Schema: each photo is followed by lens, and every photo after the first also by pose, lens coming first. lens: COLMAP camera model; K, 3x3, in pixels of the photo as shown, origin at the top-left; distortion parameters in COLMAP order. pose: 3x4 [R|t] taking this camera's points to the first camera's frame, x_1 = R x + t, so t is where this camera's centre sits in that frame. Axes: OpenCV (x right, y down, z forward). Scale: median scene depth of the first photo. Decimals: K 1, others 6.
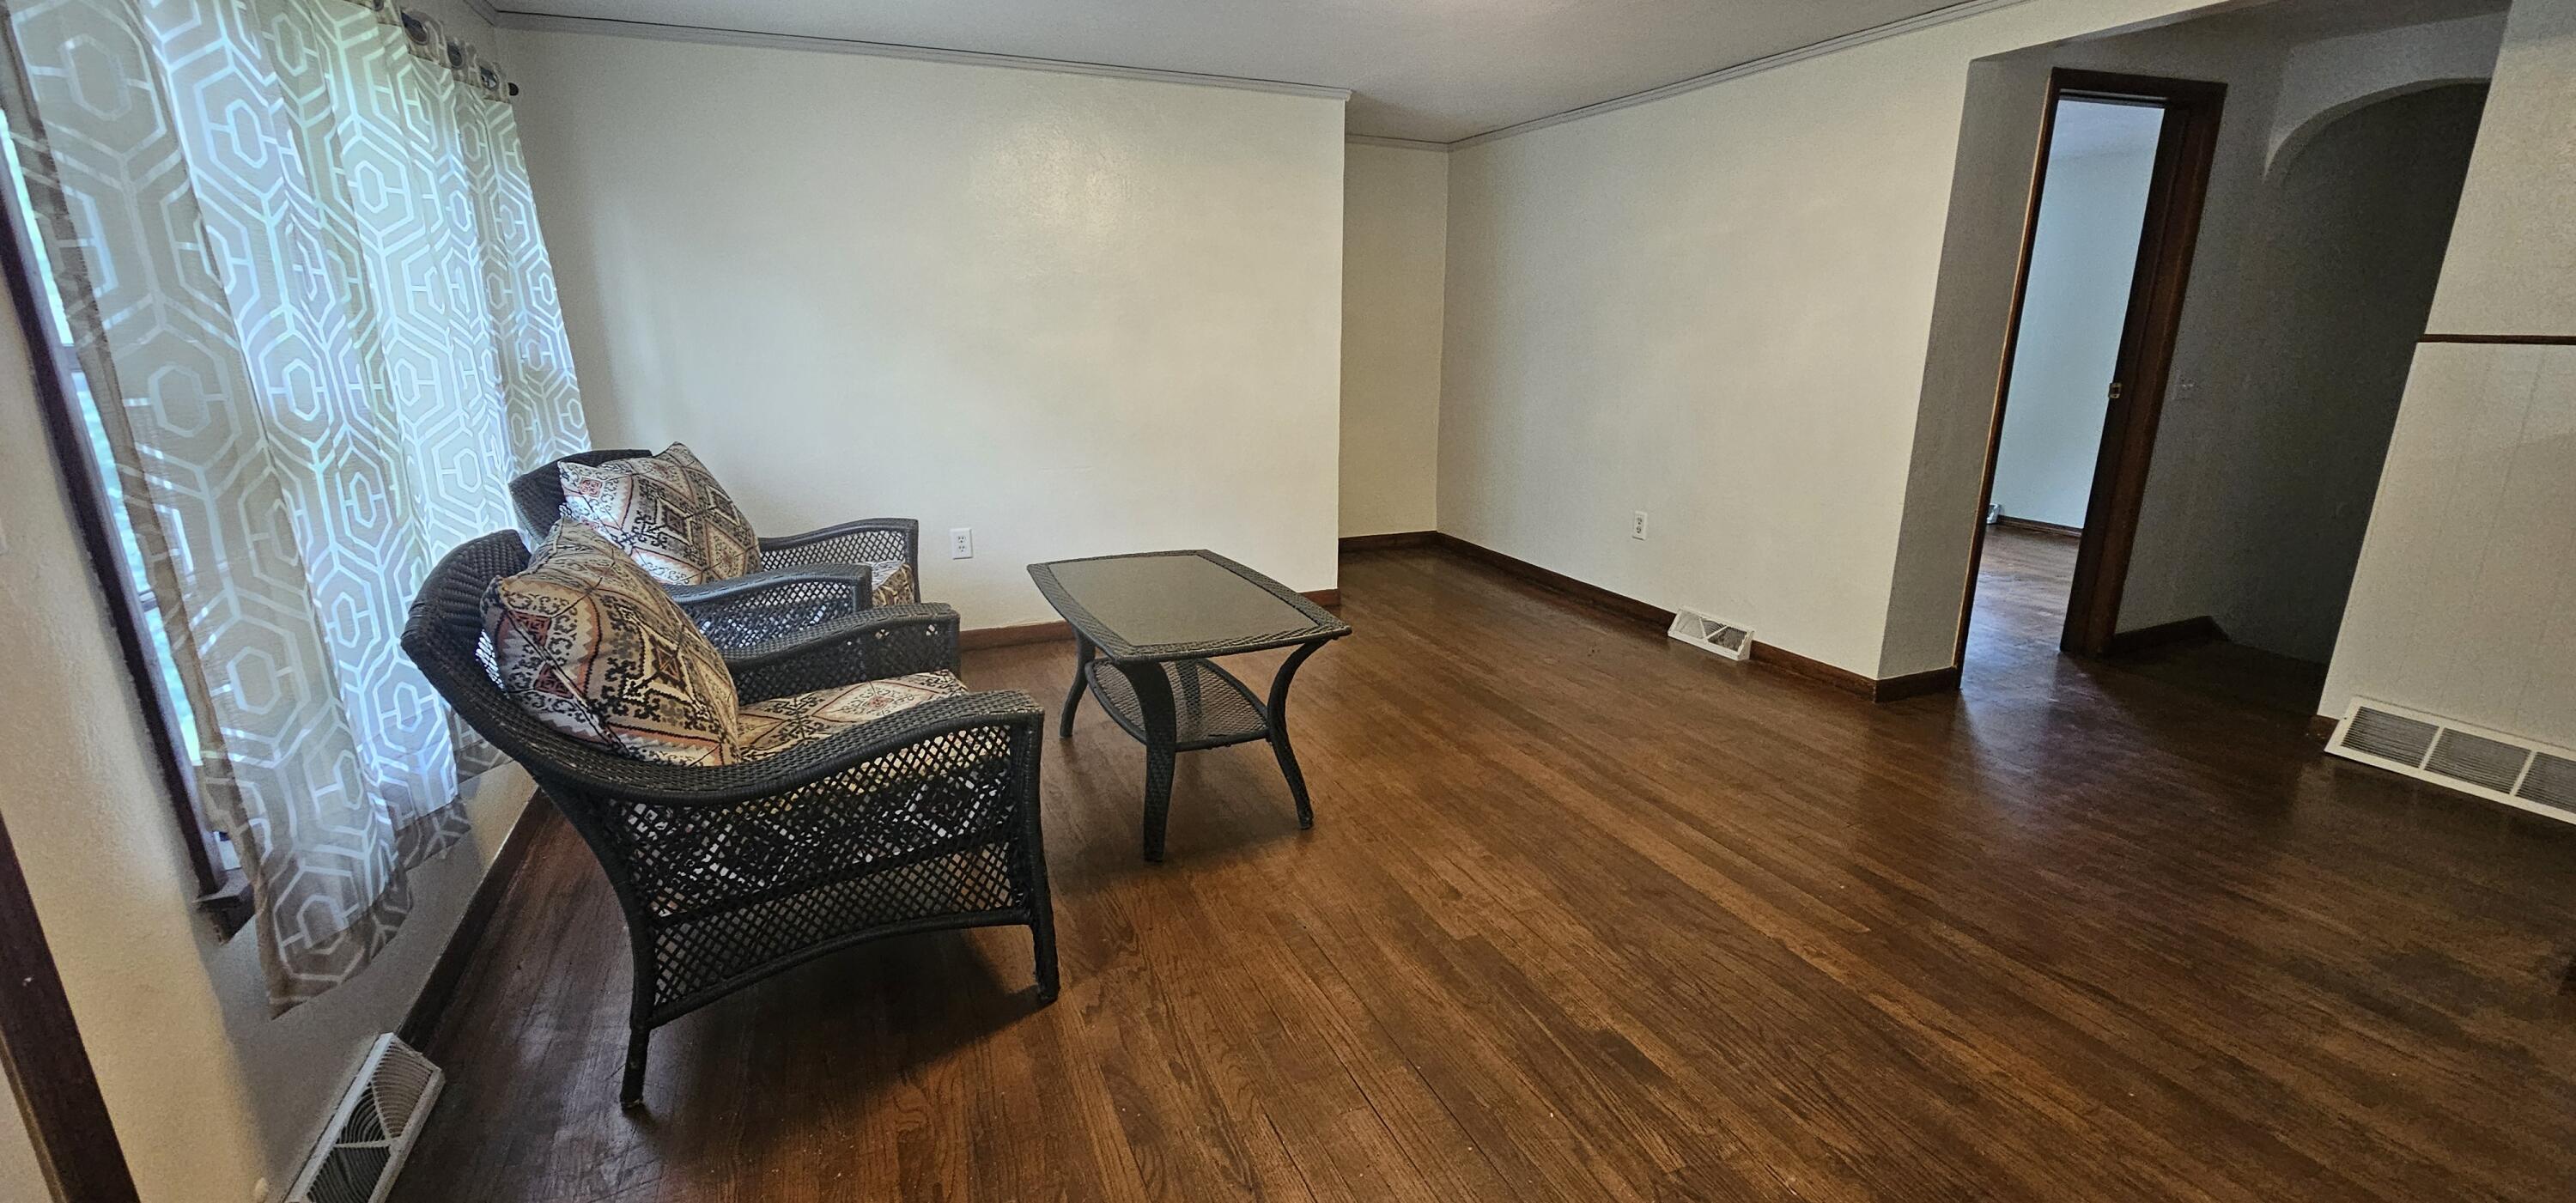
lens RADIAL K [[1054.6, 0, 1281.7], [0, 1054.6, 601.7], [0, 0, 1]] dist [-0.003050, -0.000237]
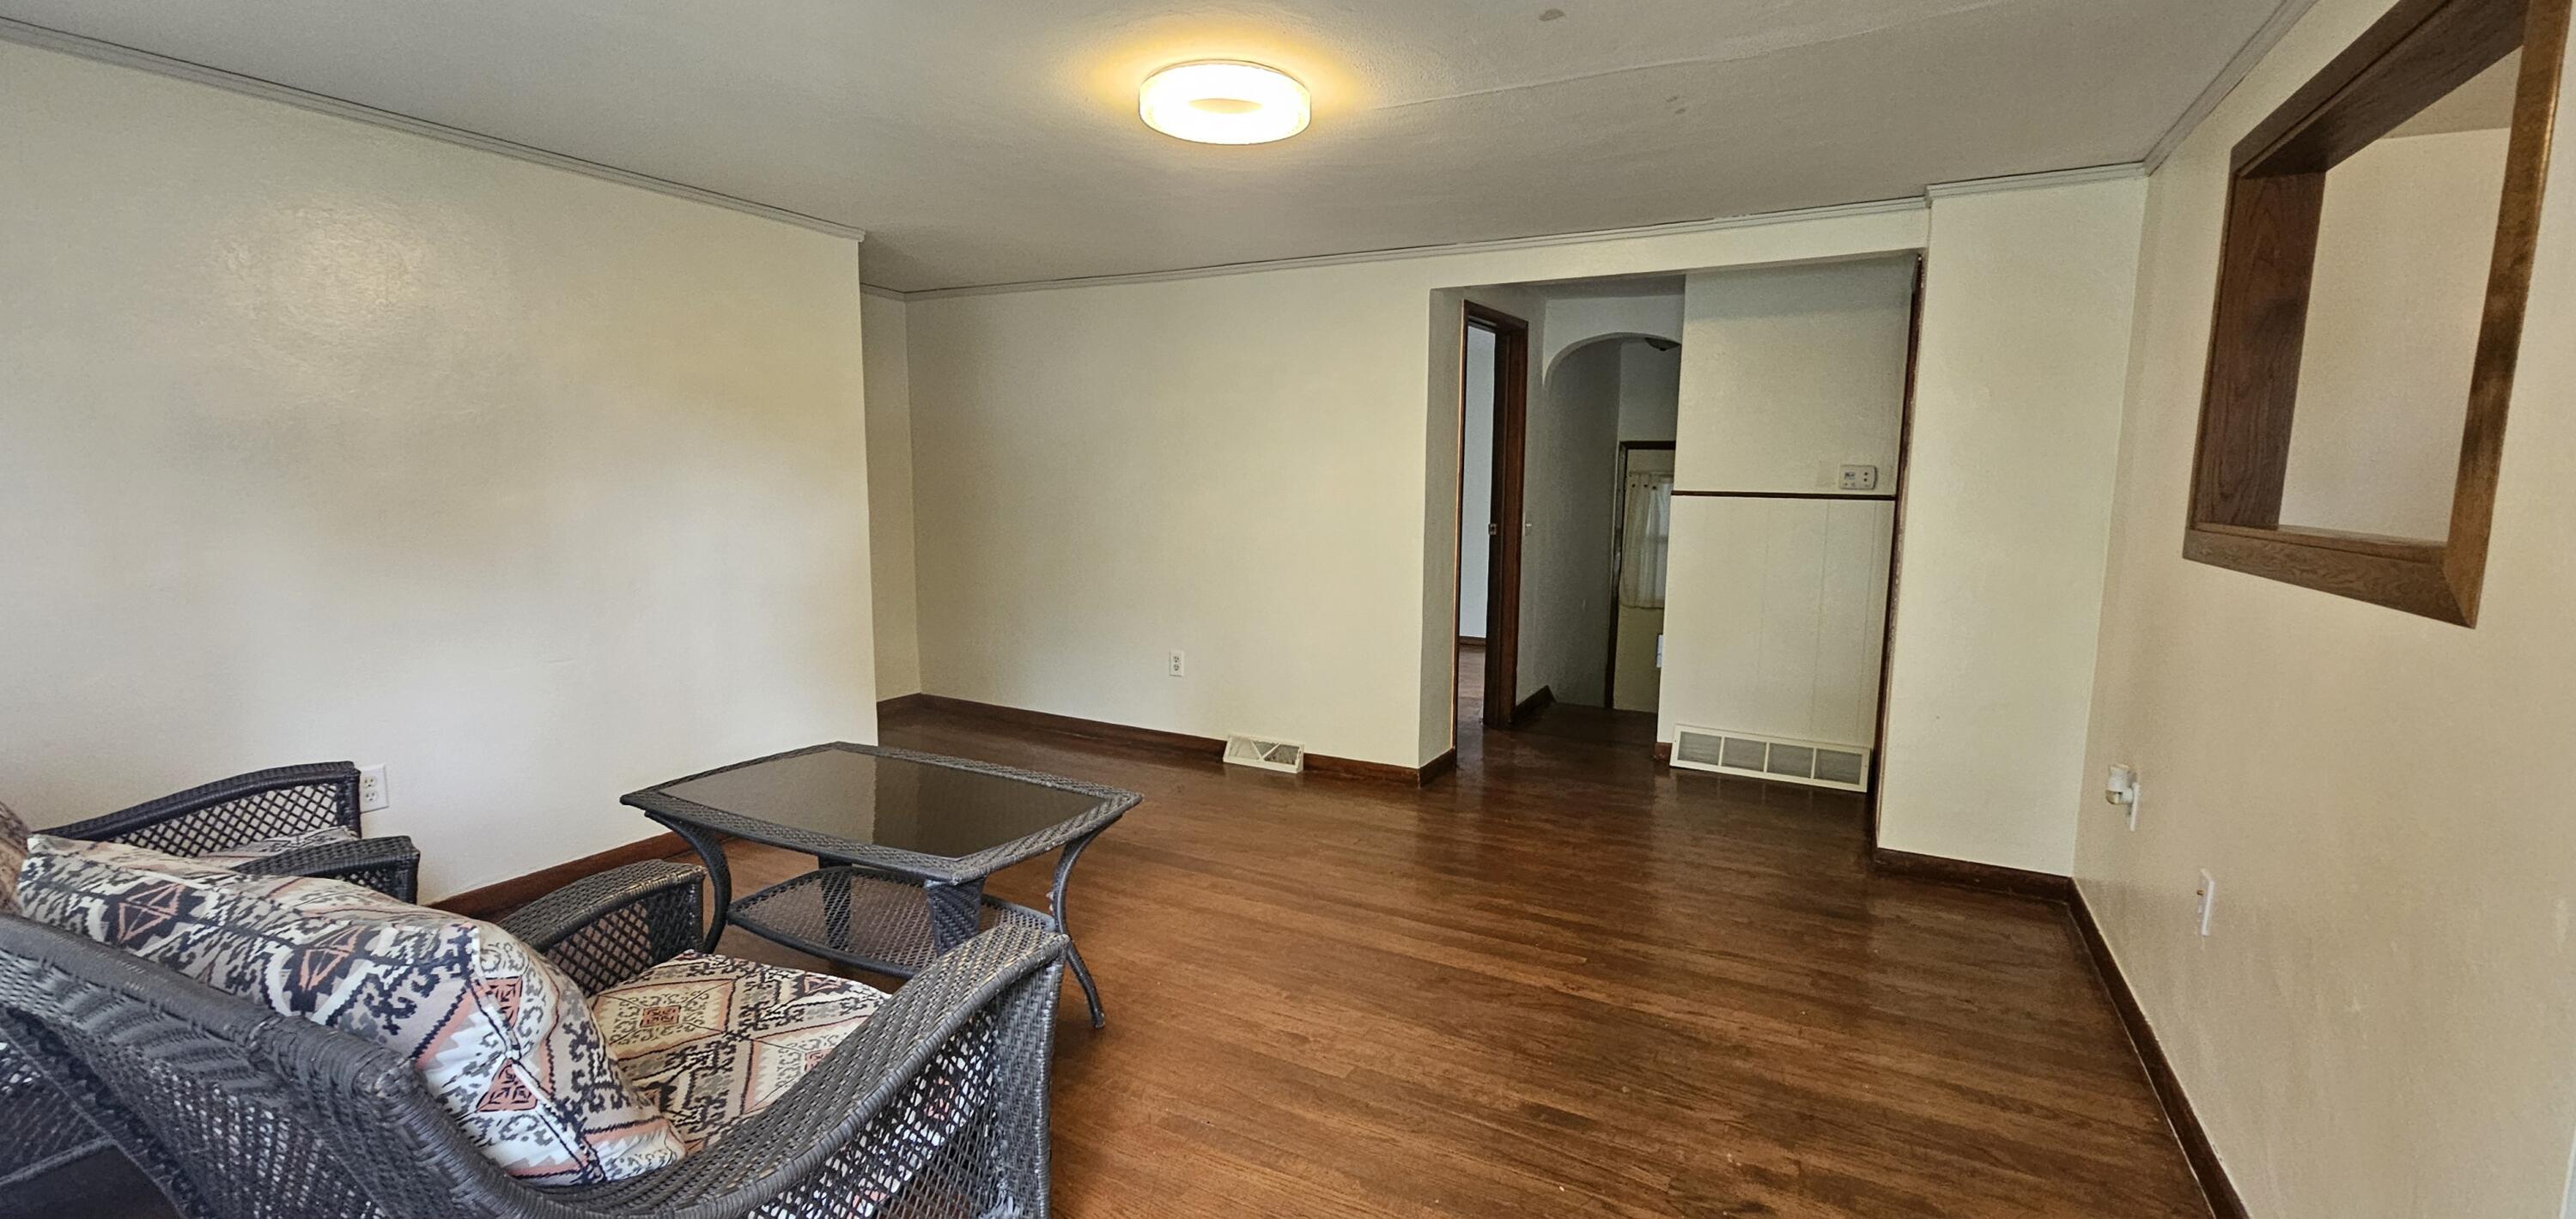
lens RADIAL K [[1072.6, 0, 1295.5], [0, 1072.6, 601.6], [0, 0, 1]] dist [-0.000087, -0.000565]
pose [[0.780664, -0.065311, 0.621529, -0.336569], [0.148737, 0.985364, -0.083276, -0.036989], [-0.606994, 0.157455, 0.778952, 0.105176]]
